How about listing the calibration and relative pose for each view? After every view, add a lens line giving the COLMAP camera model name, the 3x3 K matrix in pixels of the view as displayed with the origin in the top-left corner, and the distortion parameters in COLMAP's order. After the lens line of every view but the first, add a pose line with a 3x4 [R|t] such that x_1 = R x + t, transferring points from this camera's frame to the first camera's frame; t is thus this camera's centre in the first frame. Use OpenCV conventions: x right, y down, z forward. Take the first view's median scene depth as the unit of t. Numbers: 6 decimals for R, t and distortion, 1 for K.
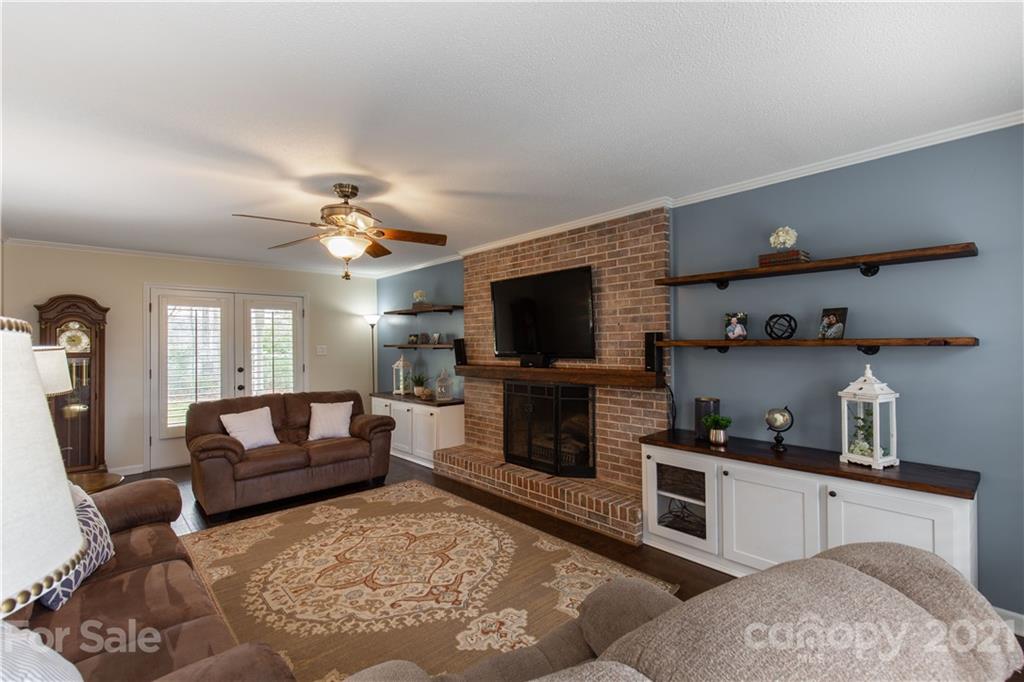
lens RADIAL K [[461.8, 0, 513.2], [0, 461.8, 339.5], [0, 0, 1]] dist [0.005524, -0.001237]
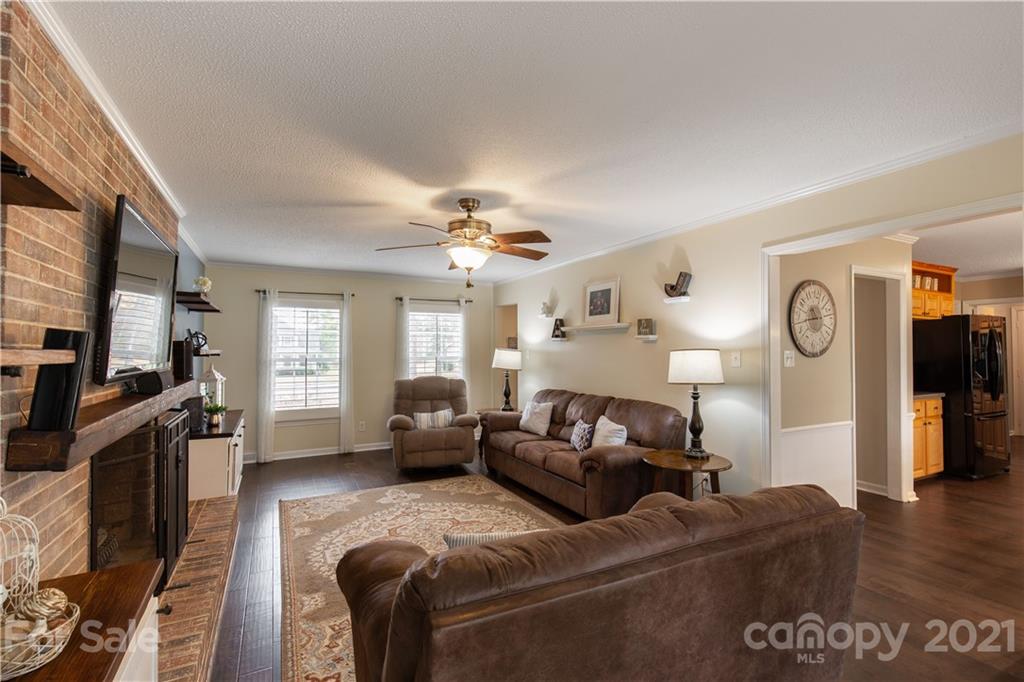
lens RADIAL K [[461.8, 0, 511.0], [0, 461.8, 345.6], [0, 0, 1]] dist [0.005524, -0.001237]
pose [[-0.963968, 0.013840, 0.265659, -0.868630], [0.008973, 0.999769, -0.019528, 0.027318], [-0.265868, -0.016440, -0.963869, 2.363024]]
